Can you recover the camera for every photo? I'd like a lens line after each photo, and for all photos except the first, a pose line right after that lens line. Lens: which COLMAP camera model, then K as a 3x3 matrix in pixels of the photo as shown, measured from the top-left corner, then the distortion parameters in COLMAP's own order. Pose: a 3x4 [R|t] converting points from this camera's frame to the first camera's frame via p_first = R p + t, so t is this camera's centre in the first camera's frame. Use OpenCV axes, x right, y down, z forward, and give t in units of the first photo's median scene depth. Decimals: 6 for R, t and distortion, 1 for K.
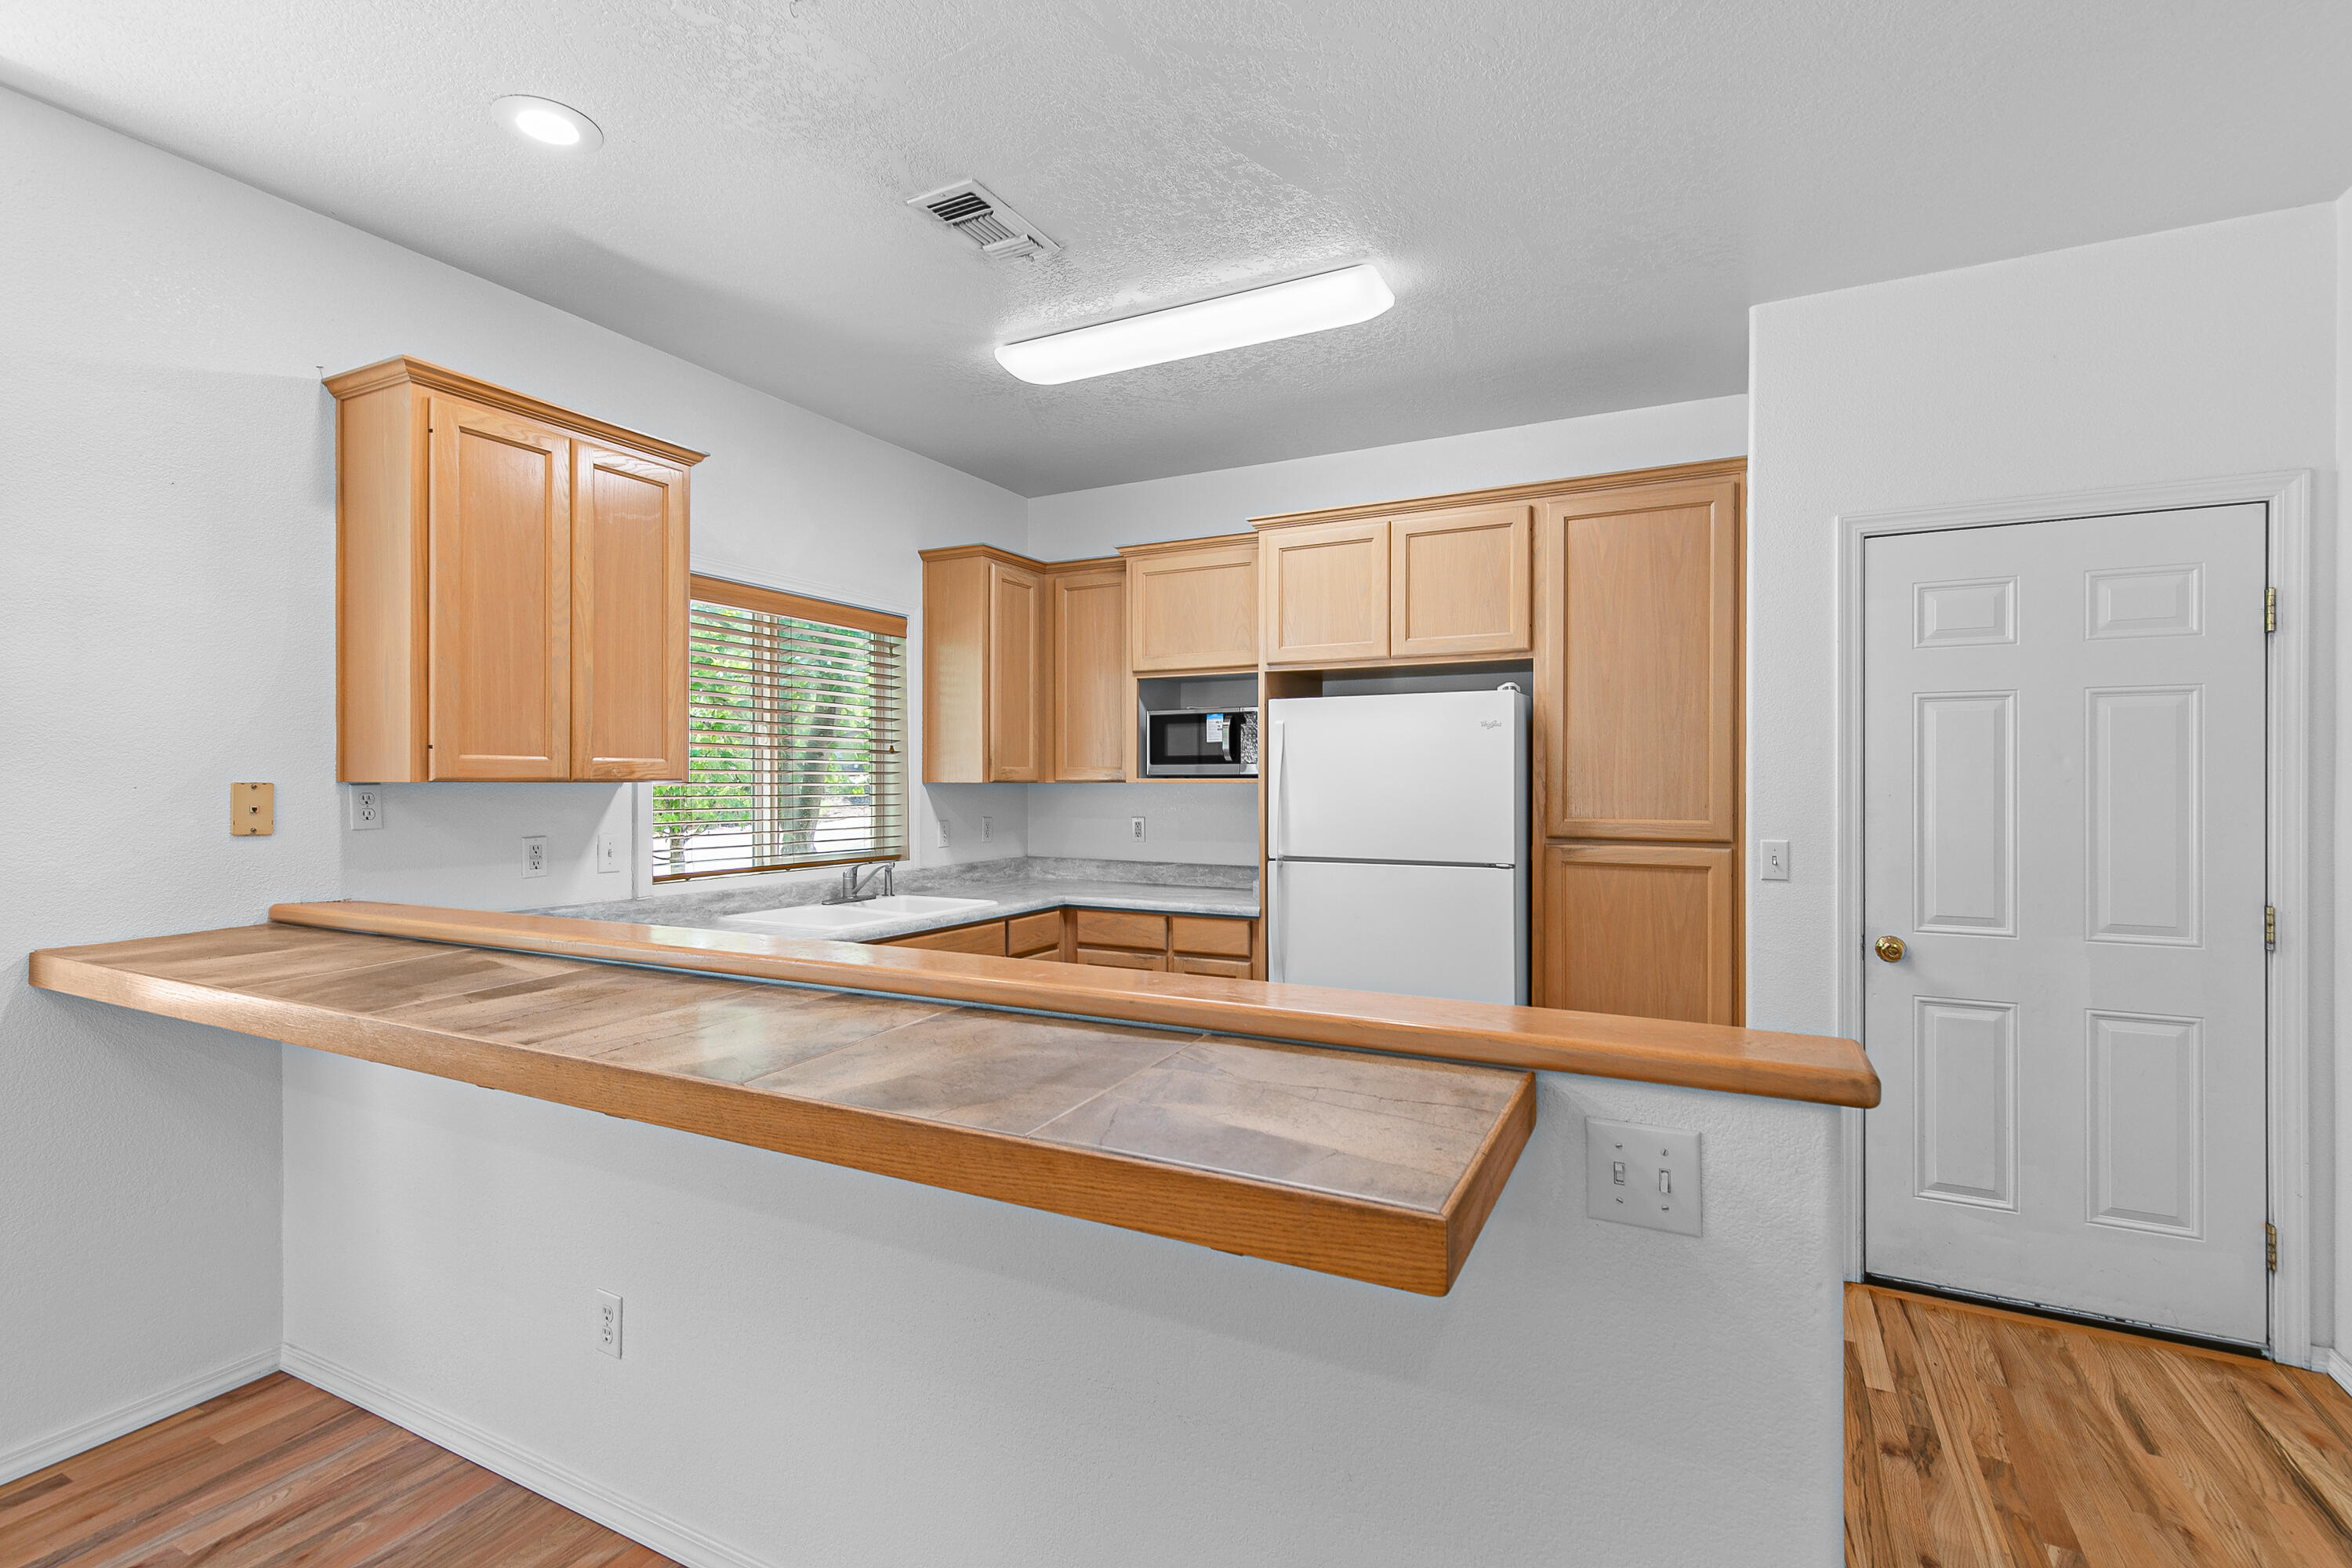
lens RADIAL K [[1063.1, 0, 1182.0], [0, 1063.1, 781.1], [0, 0, 1]] dist [0.009954, -0.001203]
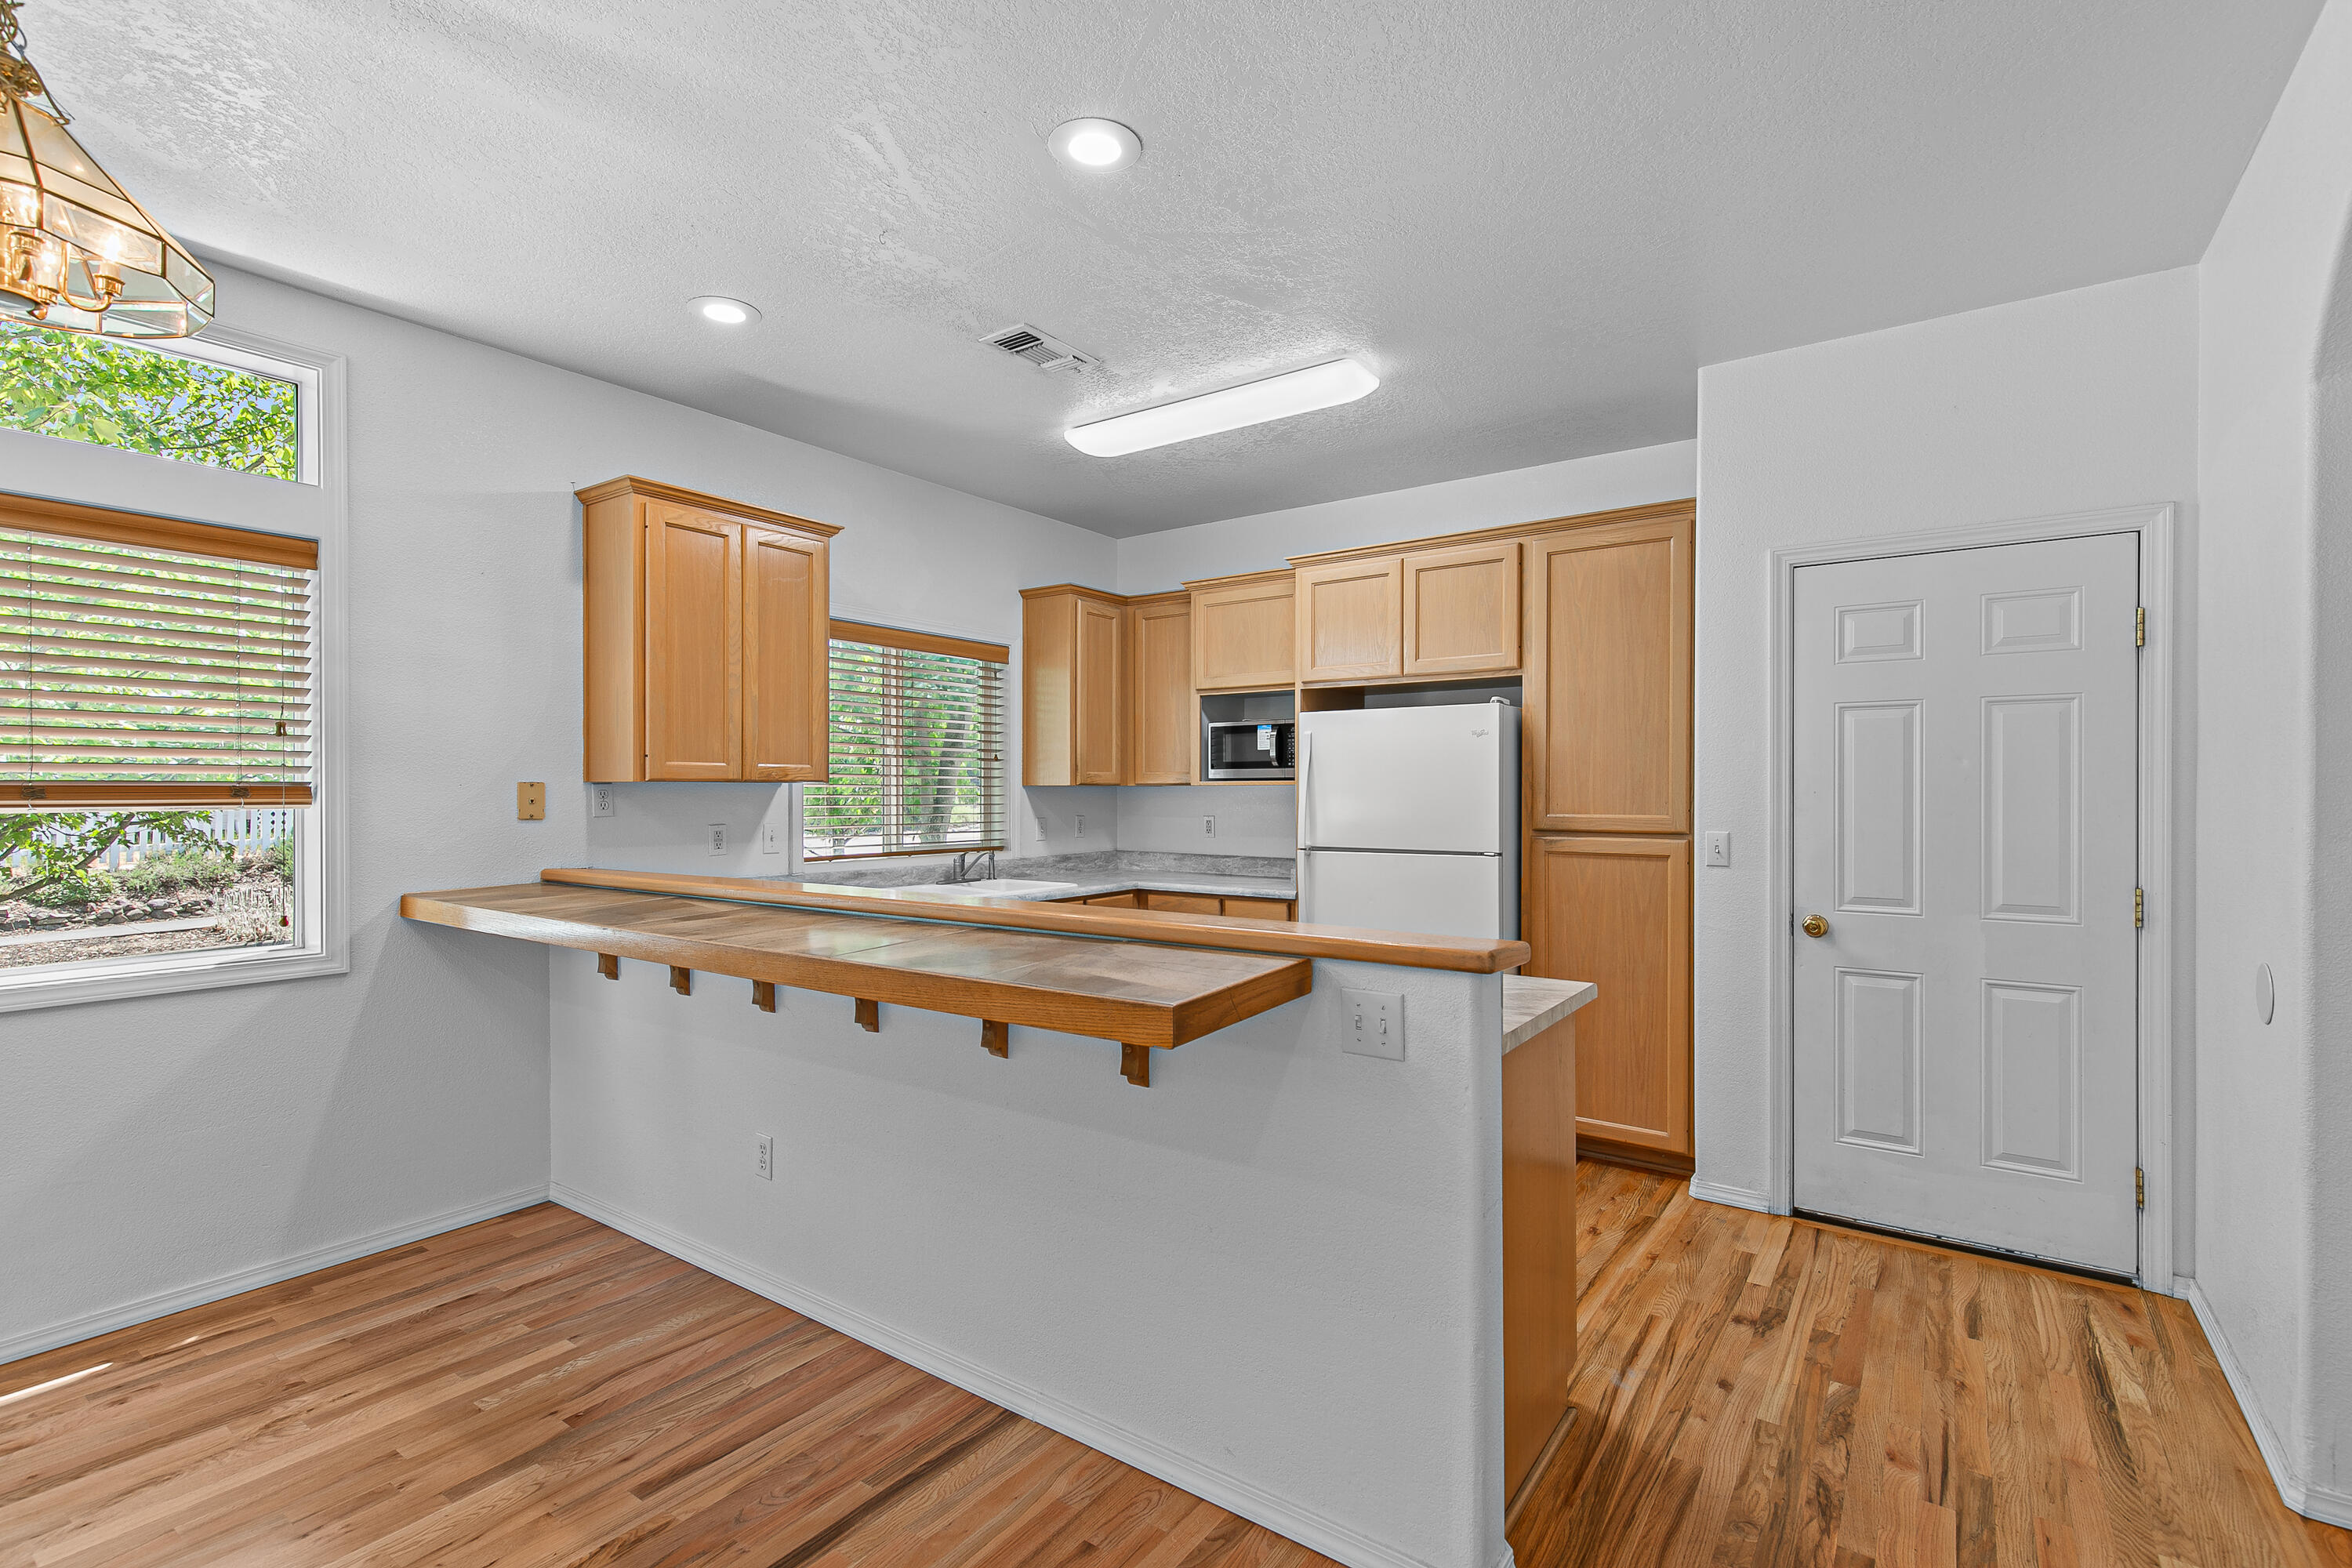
lens RADIAL K [[1066.8, 0, 1181.6], [0, 1066.8, 792.4], [0, 0, 1]] dist [0.010048, -0.000939]
pose [[0.990239, -0.000389, -0.139376, 0.139867], [0.000597, 0.999999, 0.001454, 0.010750], [0.139376, -0.001523, 0.990238, -0.219047]]
